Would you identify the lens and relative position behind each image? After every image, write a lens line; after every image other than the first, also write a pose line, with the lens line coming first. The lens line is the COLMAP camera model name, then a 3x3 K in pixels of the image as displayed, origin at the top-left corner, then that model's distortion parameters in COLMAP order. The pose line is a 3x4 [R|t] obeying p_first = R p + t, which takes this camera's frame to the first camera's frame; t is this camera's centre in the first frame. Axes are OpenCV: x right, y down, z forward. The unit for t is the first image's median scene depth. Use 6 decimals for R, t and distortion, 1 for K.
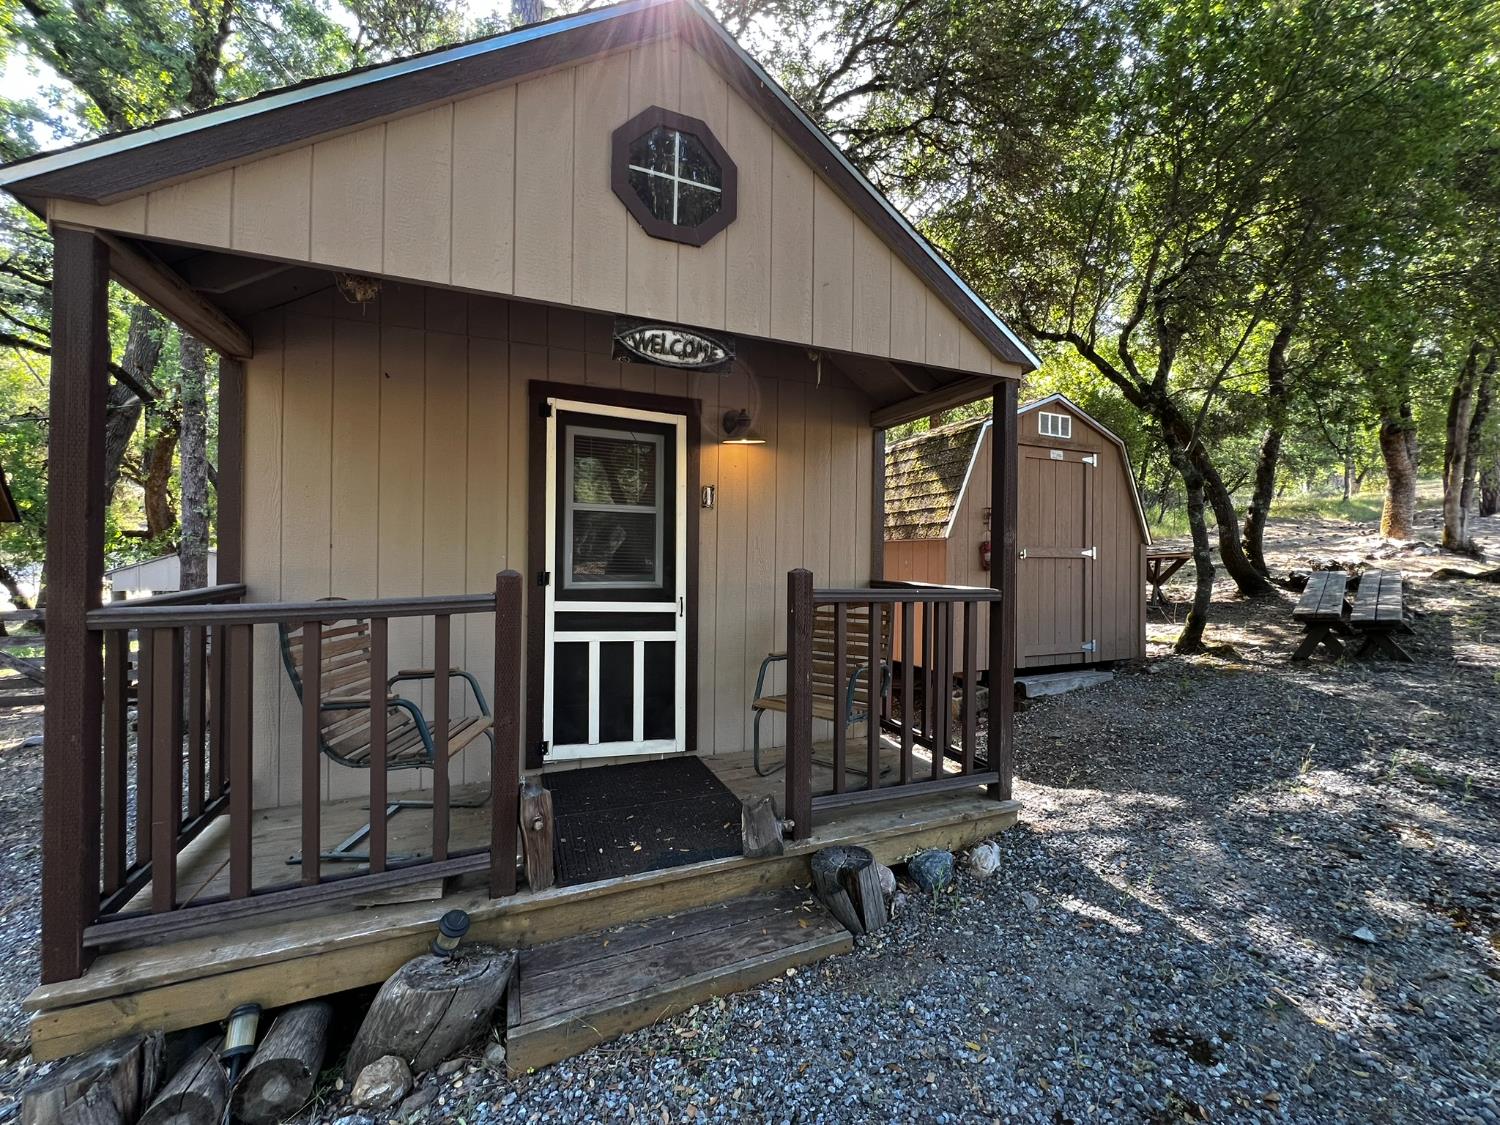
lens RADIAL K [[596.2, 0, 746.9], [0, 596.2, 560.2], [0, 0, 1]] dist [0.000659, -0.000119]
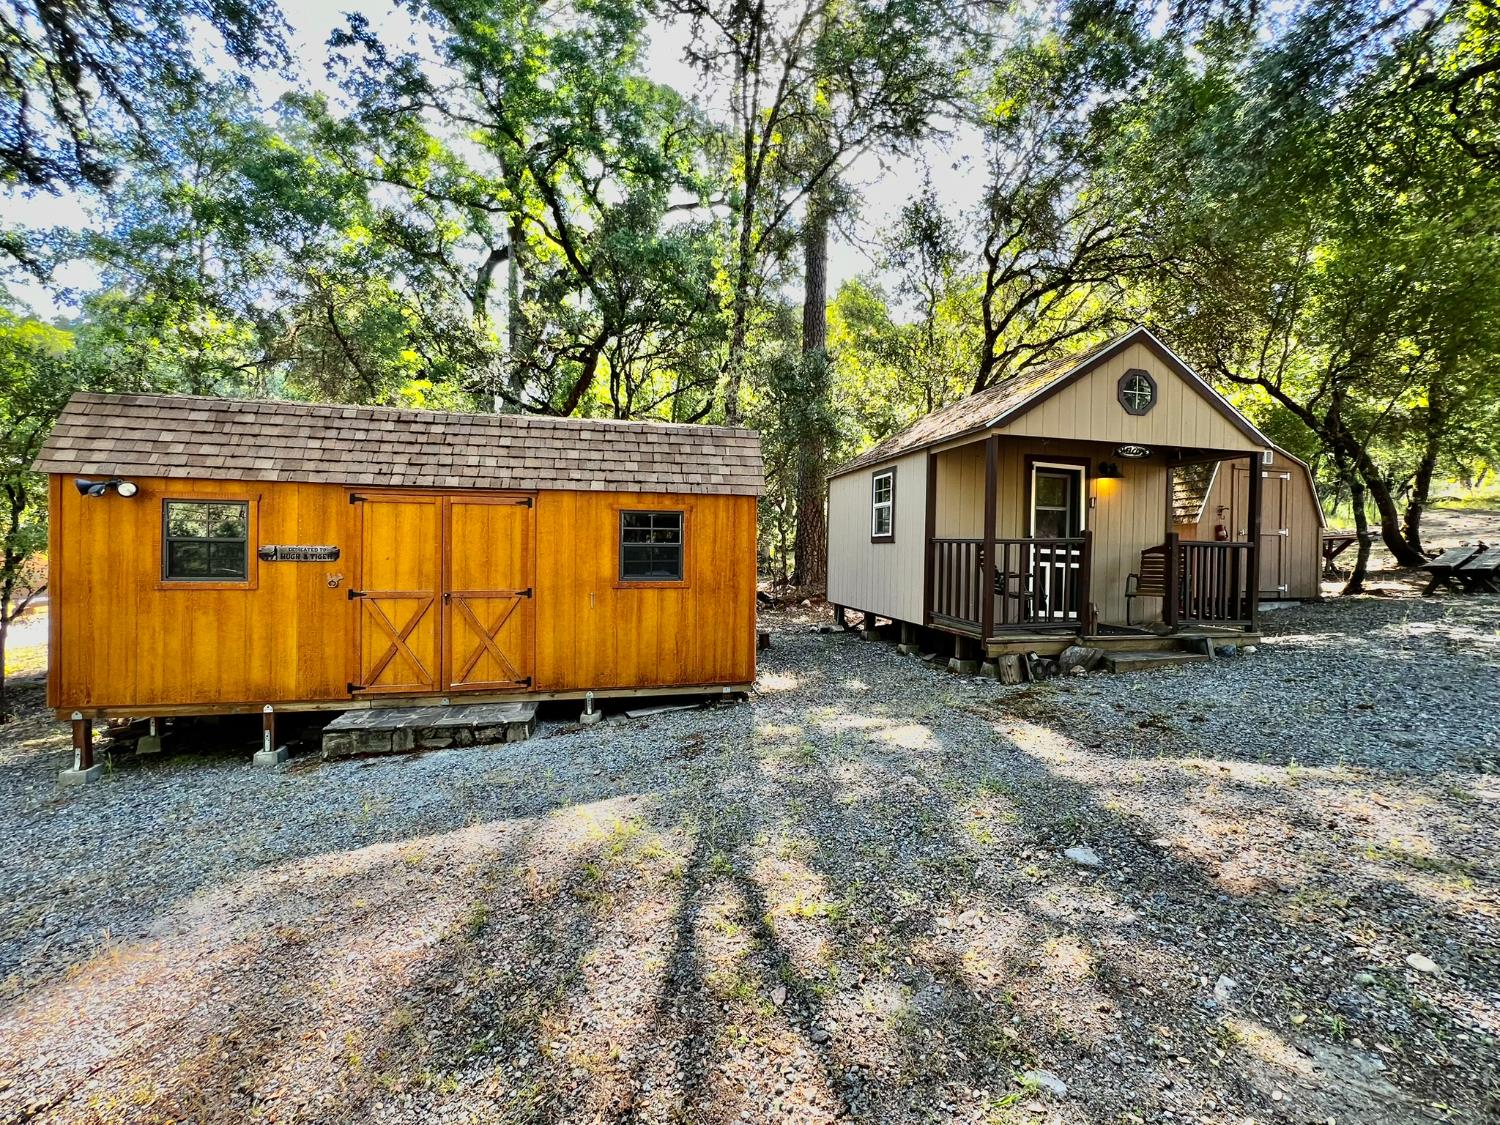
lens RADIAL K [[596.2, 0, 749.4], [0, 596.2, 558.6], [0, 0, 1]] dist [0.000659, -0.000119]
pose [[0.985823, 0.008434, -0.167578, -0.575888], [-0.007154, 0.999940, 0.008240, 0.054384], [0.167637, -0.006925, 0.985824, -0.833748]]
